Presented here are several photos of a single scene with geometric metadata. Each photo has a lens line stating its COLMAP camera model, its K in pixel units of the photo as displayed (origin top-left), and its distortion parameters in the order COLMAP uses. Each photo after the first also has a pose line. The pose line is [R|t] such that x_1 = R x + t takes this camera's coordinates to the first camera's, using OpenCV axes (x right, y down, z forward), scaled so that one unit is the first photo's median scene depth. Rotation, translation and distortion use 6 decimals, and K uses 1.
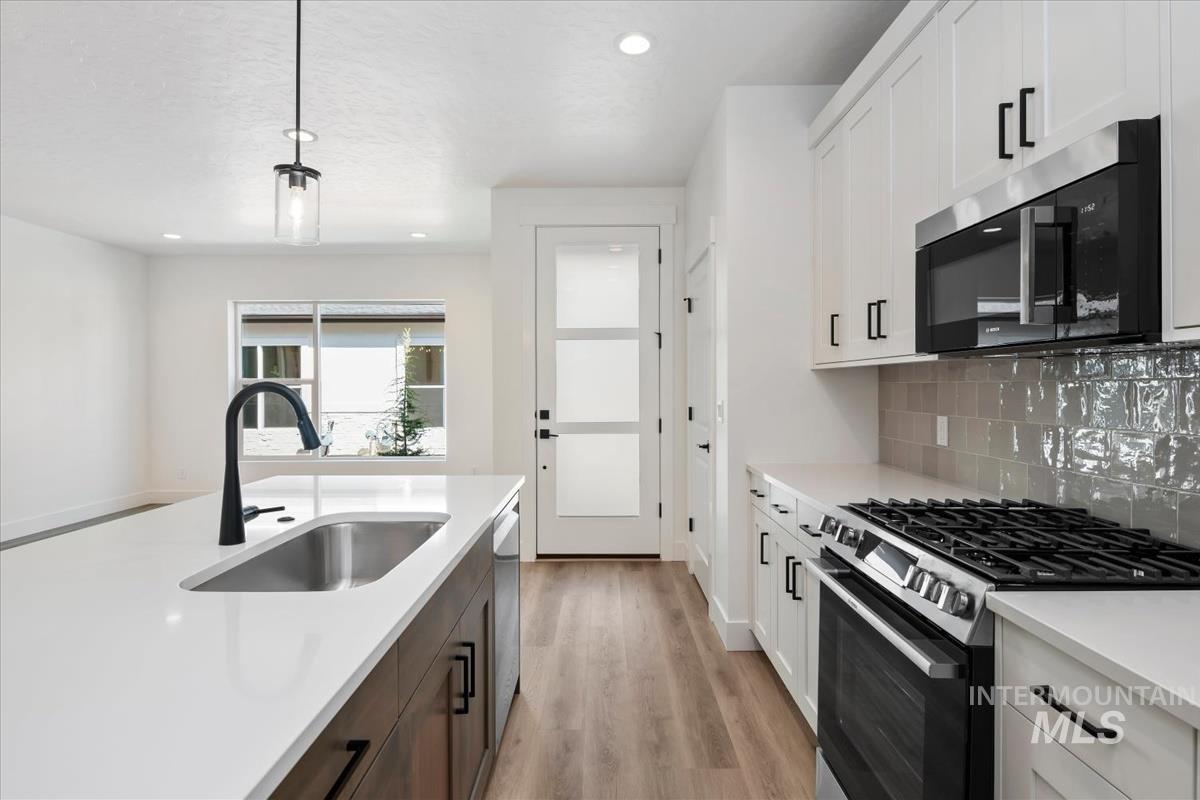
lens RADIAL K [[612.5, 0, 598.0], [0, 612.5, 387.2], [0, 0, 1]] dist [-0.012097, -0.000432]
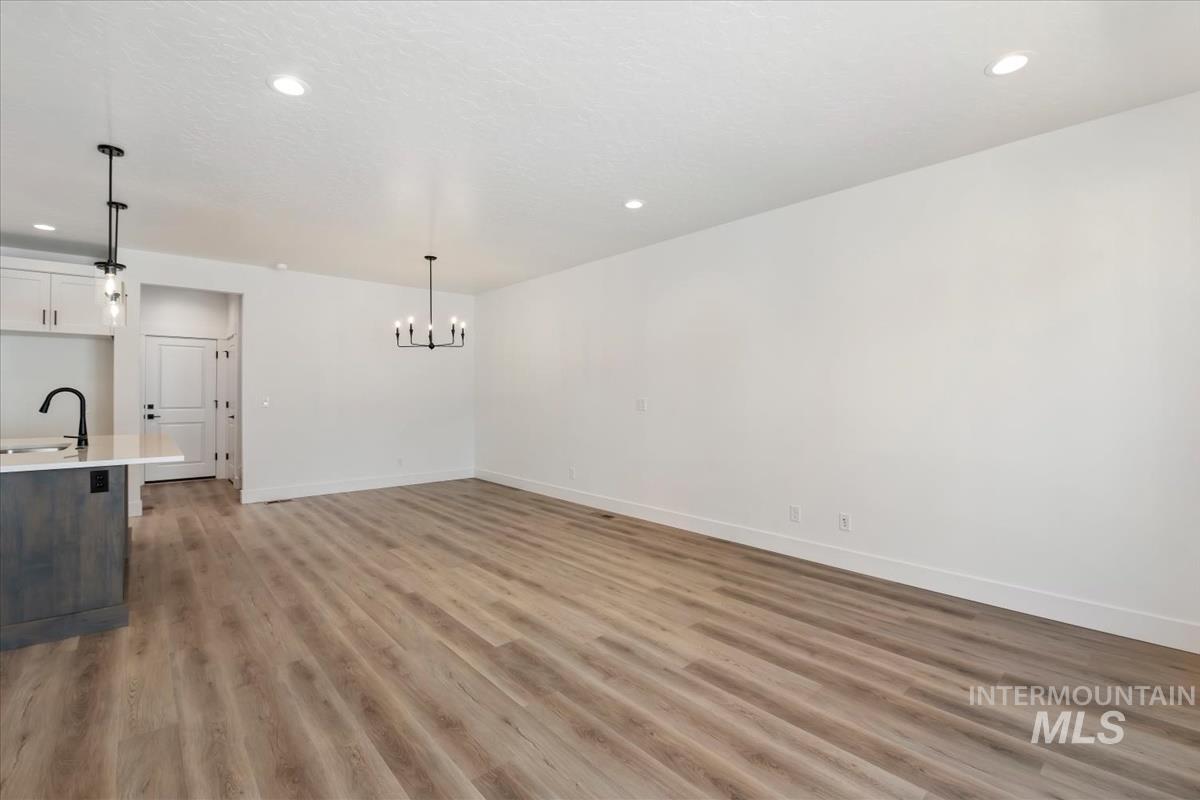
lens RADIAL K [[523.2, 0, 594.1], [0, 523.2, 390.5], [0, 0, 1]] dist [-0.018790, -0.000314]
pose [[-0.749734, -0.001873, -0.661737, -0.260996], [0.000877, 0.999992, -0.003824, 0.005124], [0.661739, -0.003447, -0.749726, 1.409015]]
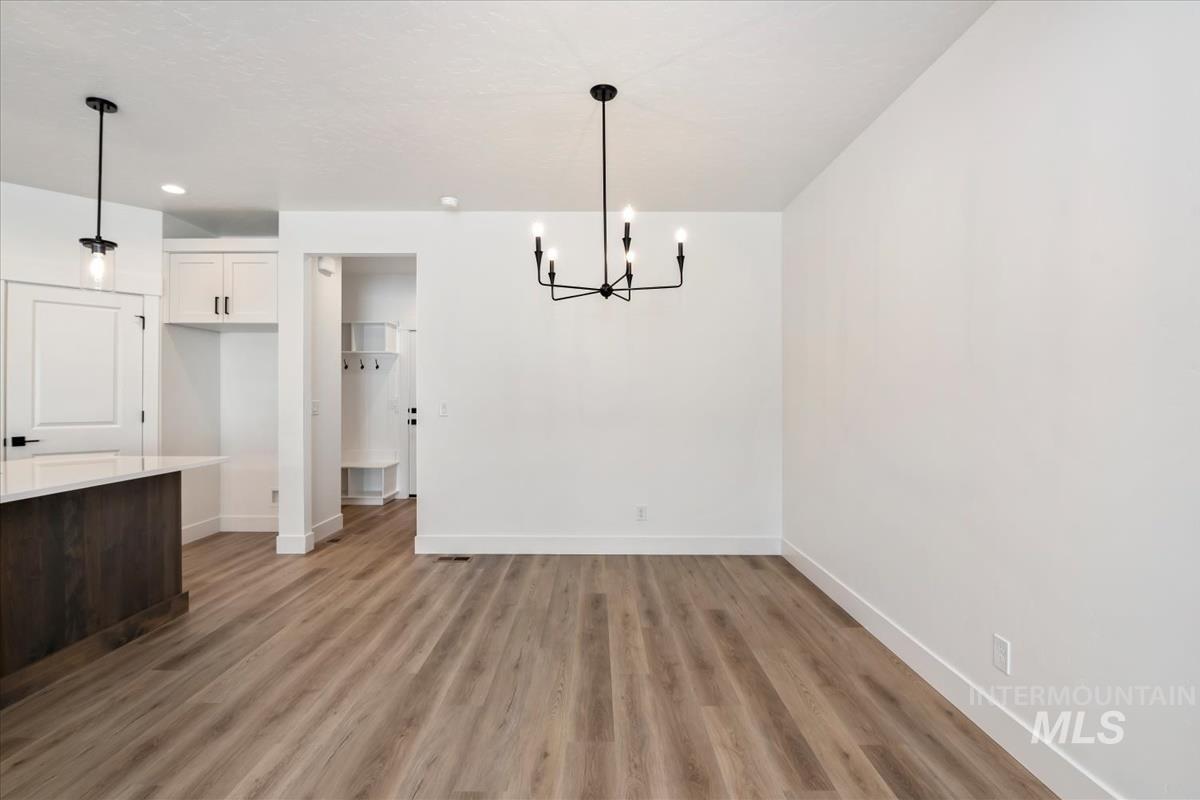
lens RADIAL K [[545.6, 0, 600.9], [0, 545.6, 396.0], [0, 0, 1]] dist [-0.017970, -0.001142]
pose [[-0.999959, 0.000896, -0.009024, -0.781479], [0.000867, 0.999995, 0.003153, 0.003674], [0.009027, 0.003145, -0.999954, 0.796994]]
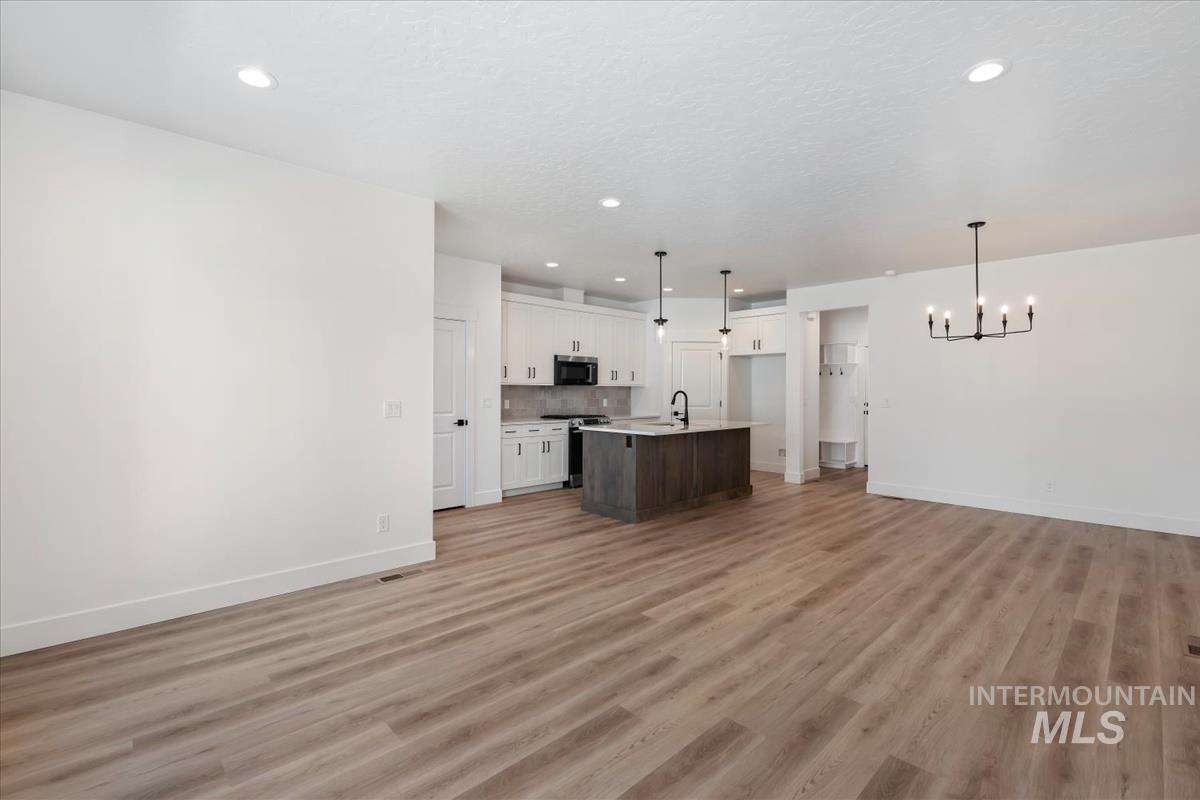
lens RADIAL K [[527.2, 0, 596.3], [0, 527.2, 393.0], [0, 0, 1]] dist [-0.009407, -0.000917]
pose [[-0.689949, -0.004370, 0.723845, -1.010747], [-0.001495, 0.999988, 0.004611, -0.003018], [-0.723857, 0.002099, -0.689947, 1.418009]]
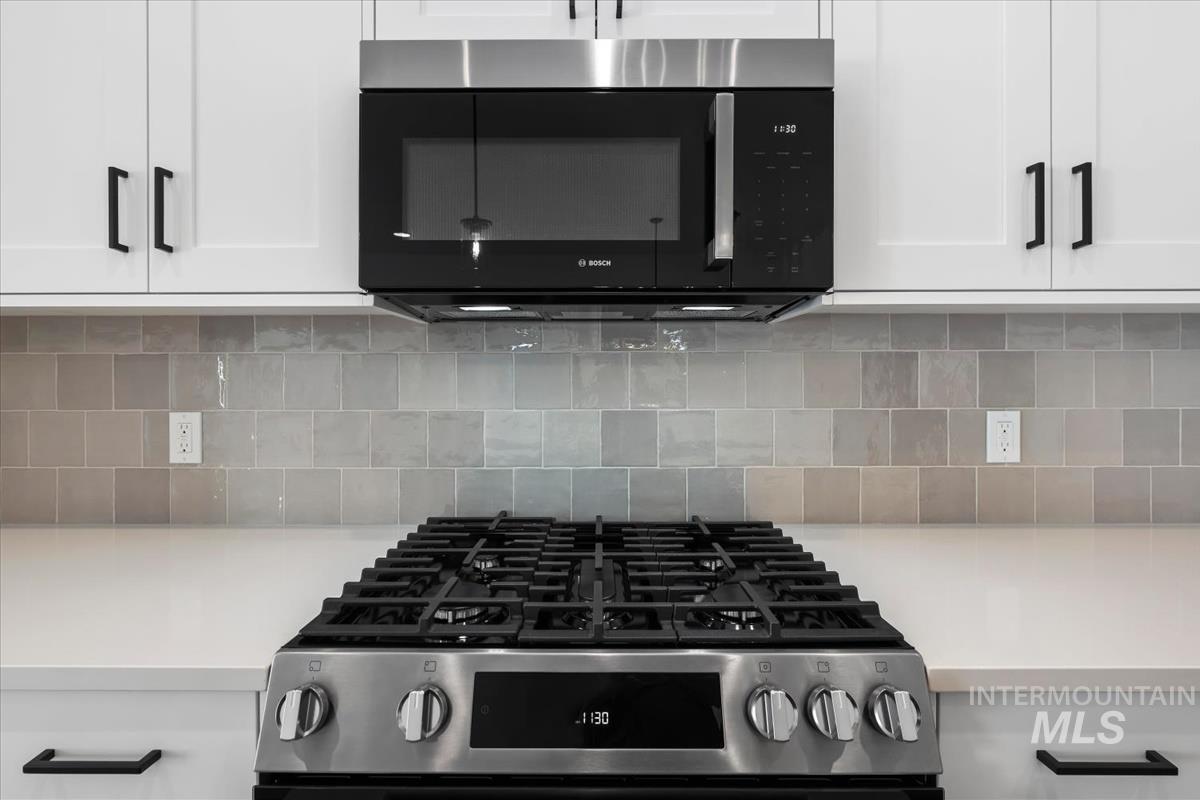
lens RADIAL K [[588.7, 0, 591.8], [0, 588.7, 378.7], [0, 0, 1]] dist [0.002787, 0.000179]
pose [[0.002736, -0.001824, 0.999995, 0.014173], [0.003710, 0.999991, 0.001813, 0.008830], [-0.999989, 0.003705, 0.002743, 0.321611]]
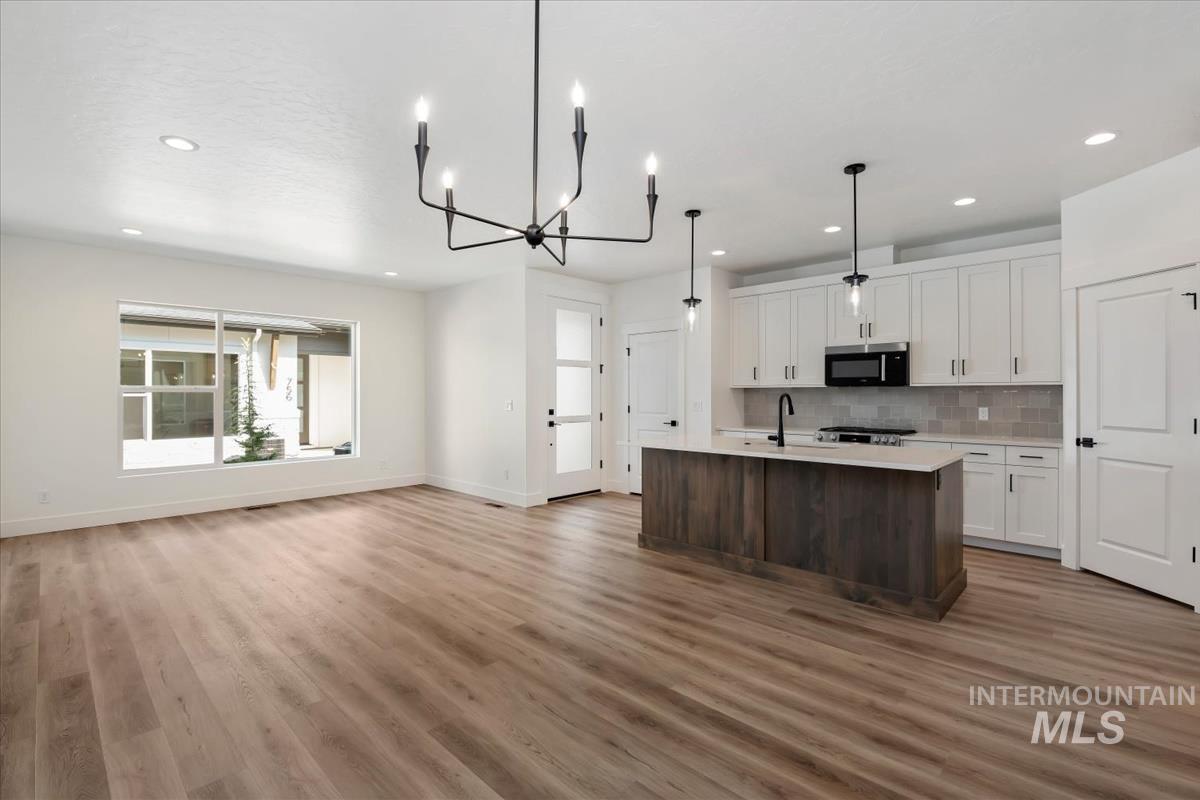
lens RADIAL K [[527.2, 0, 596.3], [0, 527.2, 393.0], [0, 0, 1]] dist [-0.009407, -0.000917]
pose [[0.688187, 0.003829, 0.725523, -1.019151], [0.000011, 0.999986, -0.005287, 0.002004], [-0.725534, 0.003647, 0.688177, -0.047623]]
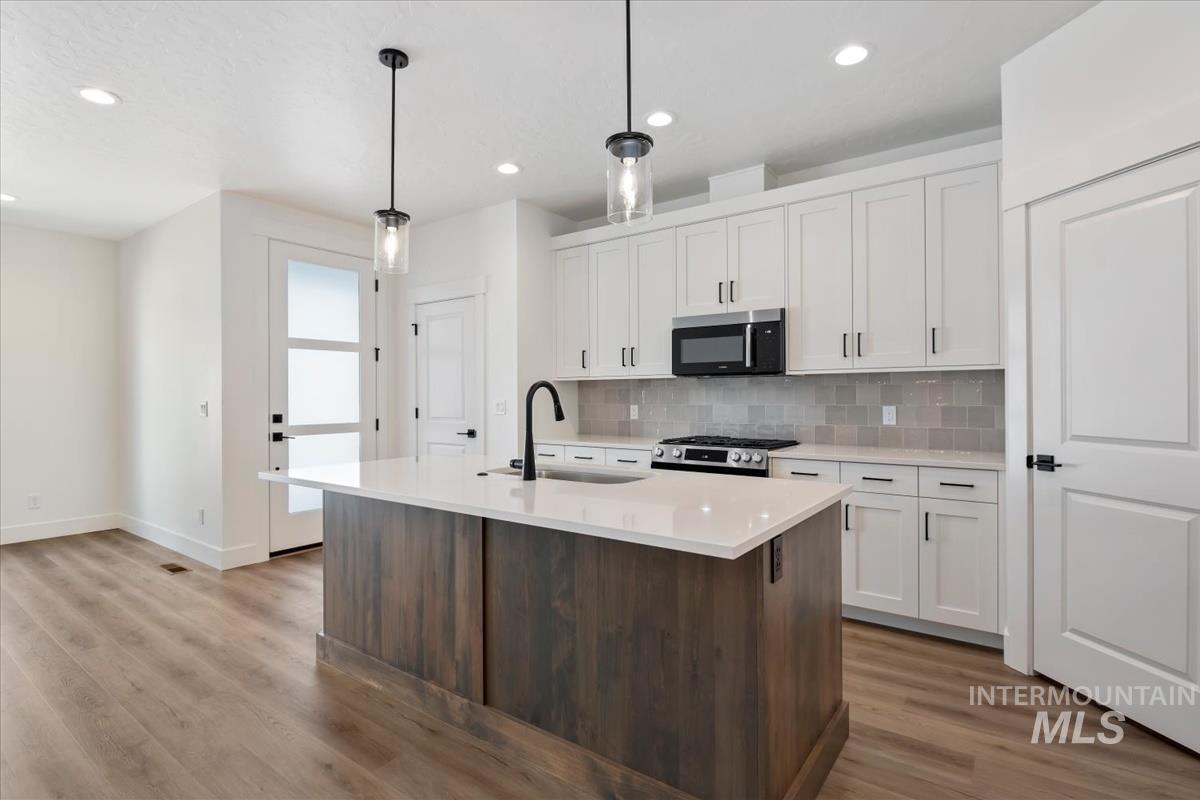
lens RADIAL K [[574.5, 0, 589.0], [0, 574.5, 396.4], [0, 0, 1]] dist [0.000839, -0.000245]
pose [[0.589890, -0.000098, 0.807483, -0.569160], [0.005333, 0.999979, -0.003775, 0.013500], [-0.807466, 0.006533, 0.589878, -0.015381]]
